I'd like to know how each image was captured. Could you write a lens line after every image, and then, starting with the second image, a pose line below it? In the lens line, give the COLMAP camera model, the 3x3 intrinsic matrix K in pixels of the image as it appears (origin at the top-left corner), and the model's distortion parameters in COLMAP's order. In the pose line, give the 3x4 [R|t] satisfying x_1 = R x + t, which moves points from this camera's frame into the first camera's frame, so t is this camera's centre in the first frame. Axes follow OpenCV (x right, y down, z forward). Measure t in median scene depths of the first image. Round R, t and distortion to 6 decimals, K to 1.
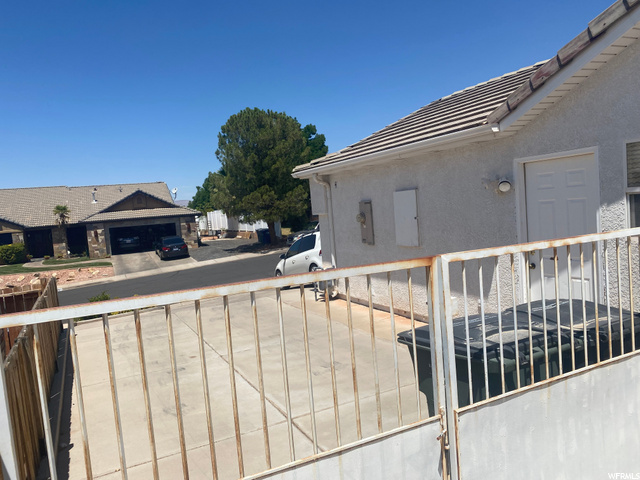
lens RADIAL K [[487.5, 0, 320.0], [0, 487.5, 240.0], [0, 0, 1]] dist [0.049472, -0.055416]
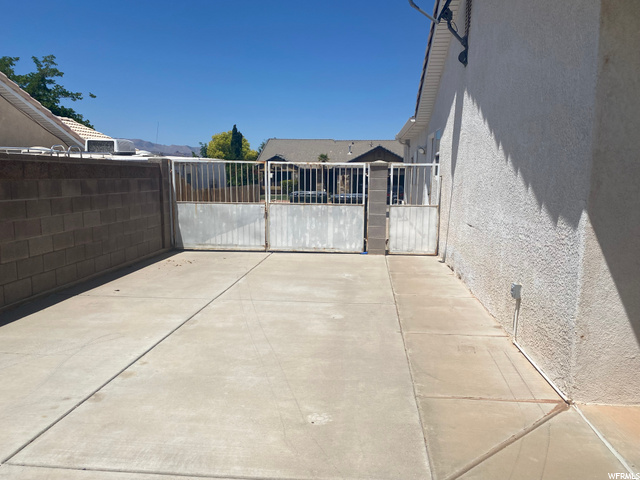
lens RADIAL K [[487.5, 0, 320.0], [0, 487.5, 240.0], [0, 0, 1]] dist [0.049472, -0.055416]
pose [[0.848197, 0.155359, -0.506384, 0.169024], [-0.112814, 0.987070, 0.113869, 0.009442], [0.517527, -0.039456, 0.854757, -0.137959]]
